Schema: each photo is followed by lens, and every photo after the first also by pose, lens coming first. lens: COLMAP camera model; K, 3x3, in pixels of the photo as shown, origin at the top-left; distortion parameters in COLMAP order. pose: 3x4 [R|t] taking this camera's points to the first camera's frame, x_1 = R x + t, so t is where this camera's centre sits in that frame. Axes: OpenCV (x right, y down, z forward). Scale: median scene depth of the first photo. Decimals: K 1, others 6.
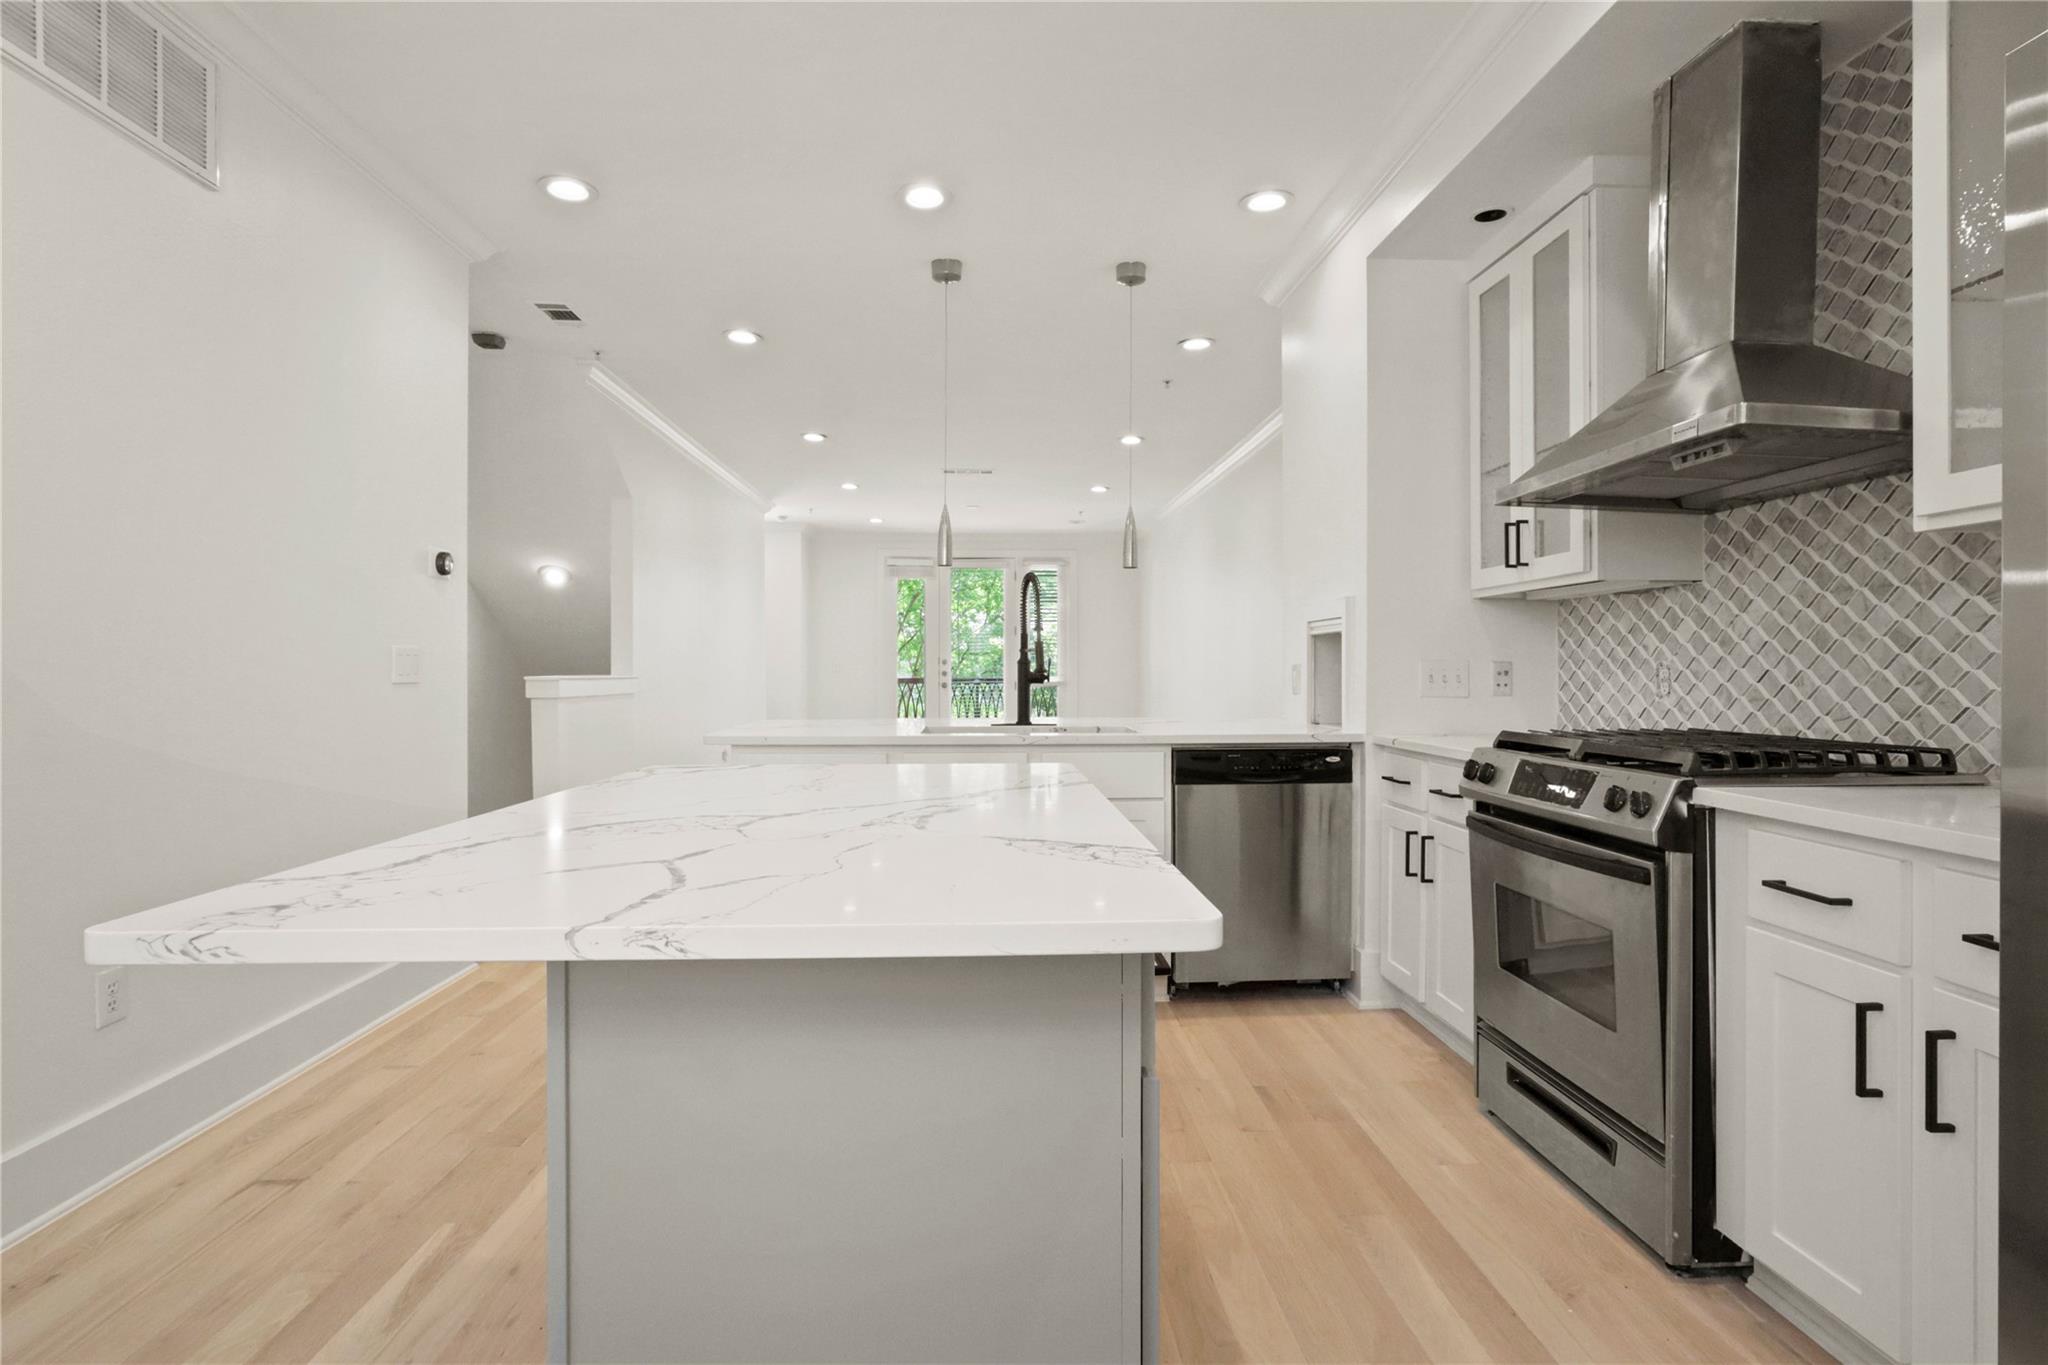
lens RADIAL K [[1020.7, 0, 1025.5], [0, 1020.7, 673.9], [0, 0, 1]] dist [-0.026793, 0.013602]
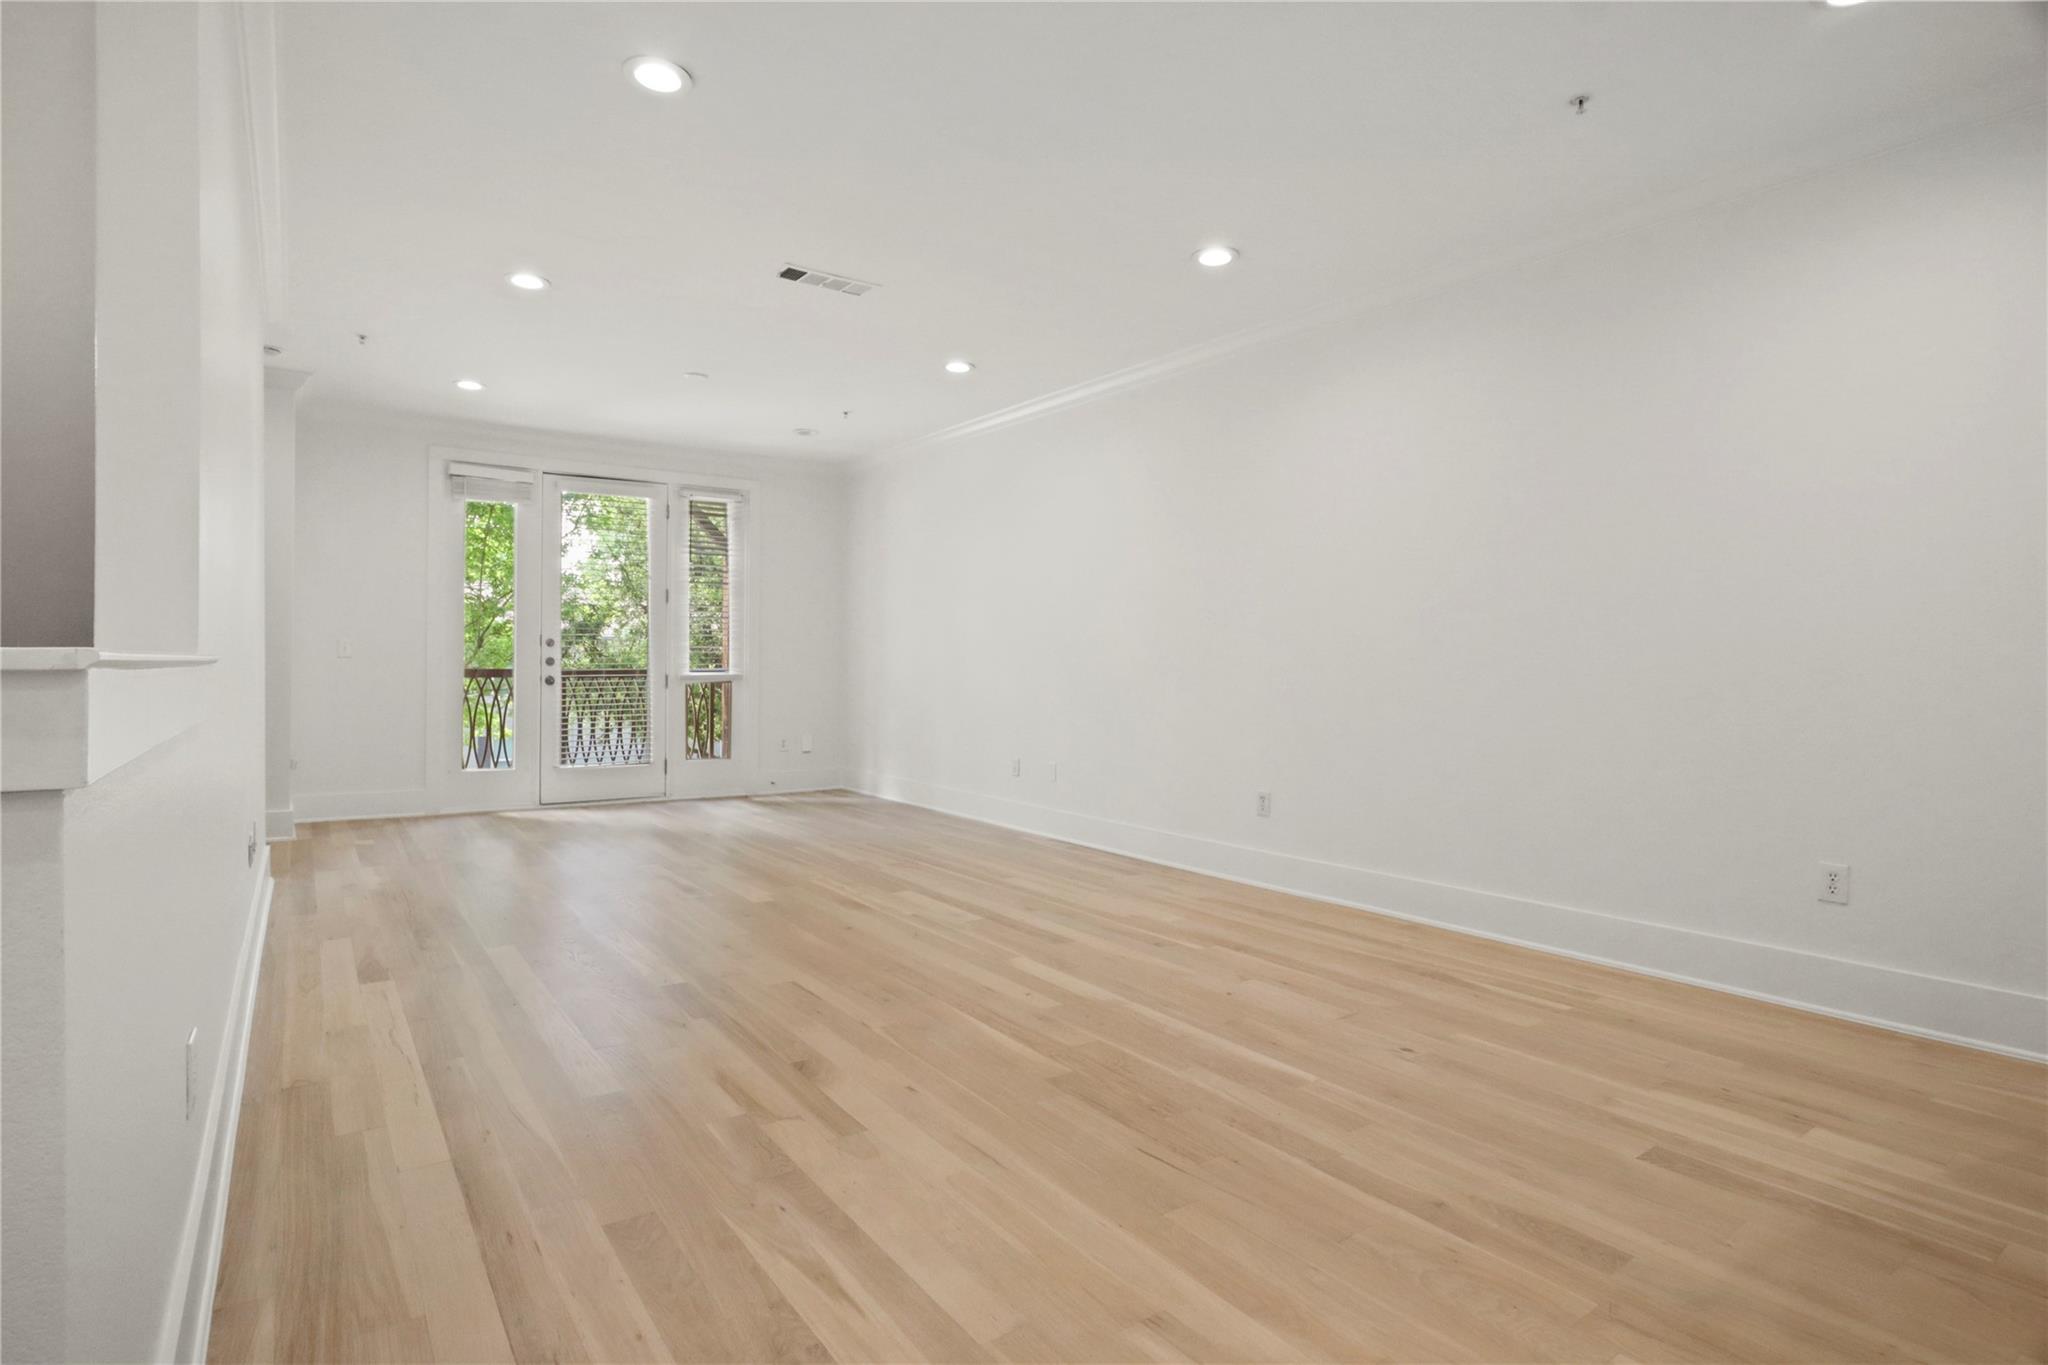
lens RADIAL K [[1030.8, 0, 1028.3], [0, 1030.8, 669.6], [0, 0, 1]] dist [-0.039170, 0.014091]
pose [[0.839891, 0.003725, 0.542743, -0.751695], [-0.004806, 0.999988, 0.000576, 0.012581], [-0.542734, -0.003092, 0.839899, 1.440245]]
